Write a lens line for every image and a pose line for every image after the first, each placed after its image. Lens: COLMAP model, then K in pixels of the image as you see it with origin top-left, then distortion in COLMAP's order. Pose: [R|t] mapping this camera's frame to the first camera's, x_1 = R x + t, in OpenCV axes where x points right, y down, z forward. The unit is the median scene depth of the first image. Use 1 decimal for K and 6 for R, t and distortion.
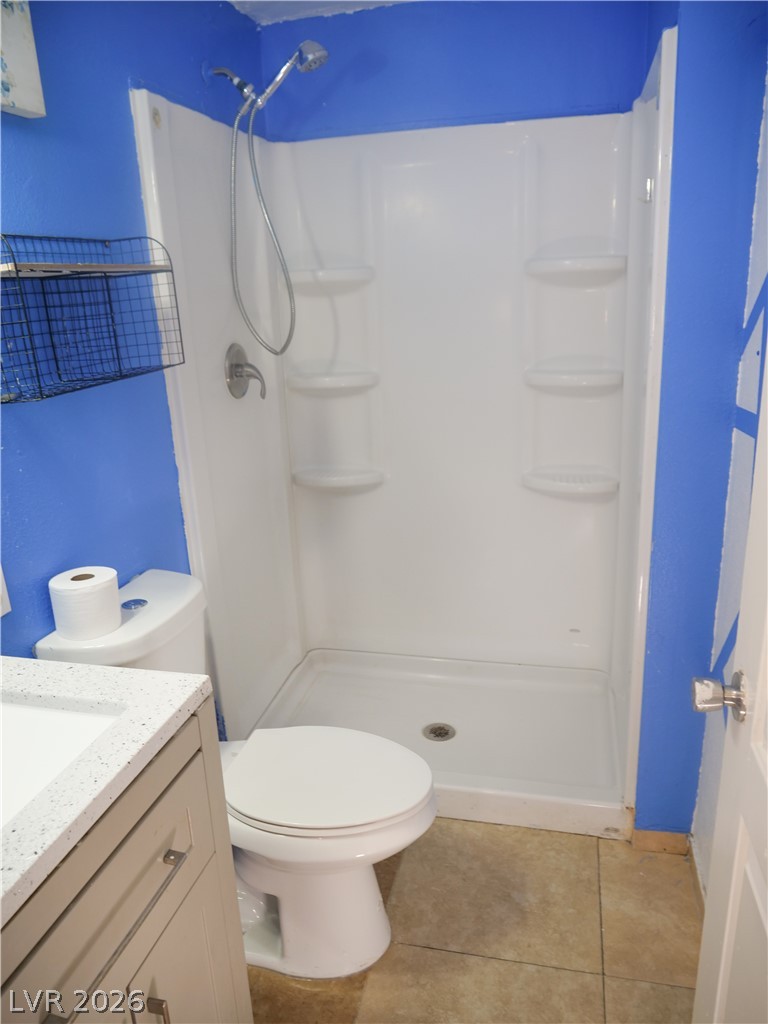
lens RADIAL K [[754.0, 0, 384.0], [0, 754.0, 512.0], [0, 0, 1]] dist [-0.044777, 0.015766]
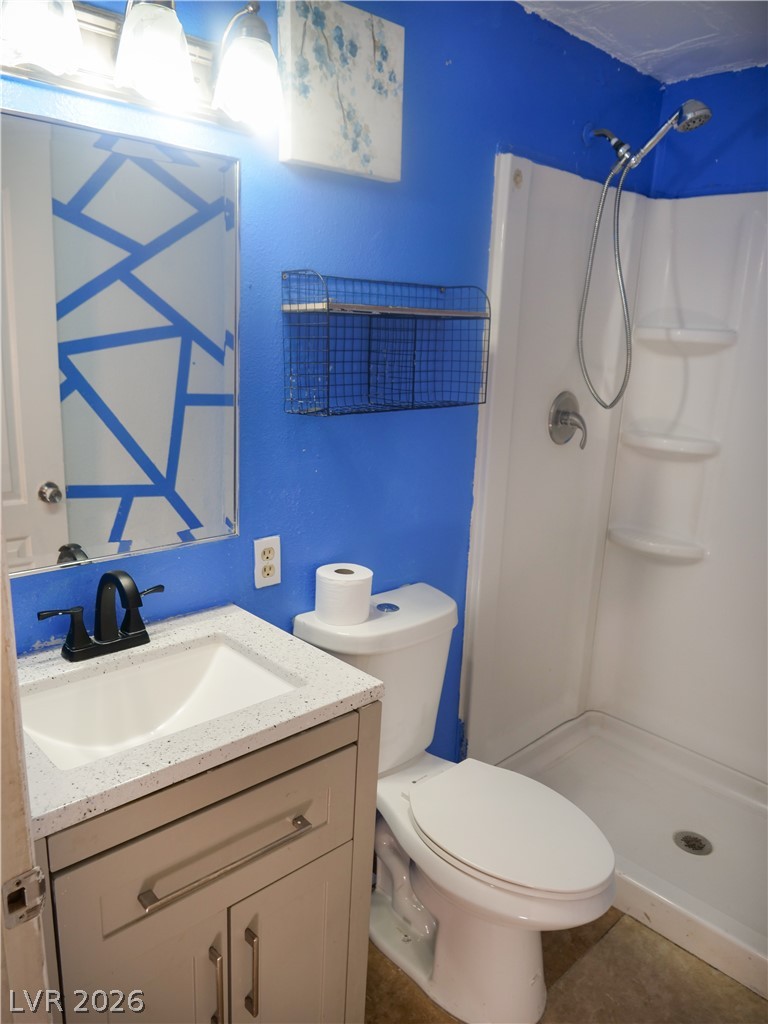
lens RADIAL K [[754.0, 0, 384.0], [0, 754.0, 512.0], [0, 0, 1]] dist [-0.044777, 0.015766]
pose [[0.842806, 0.206732, -0.496931, 0.164959], [-0.231137, 0.972838, 0.012704, -0.024794], [0.486059, 0.104152, 0.867697, 0.009424]]
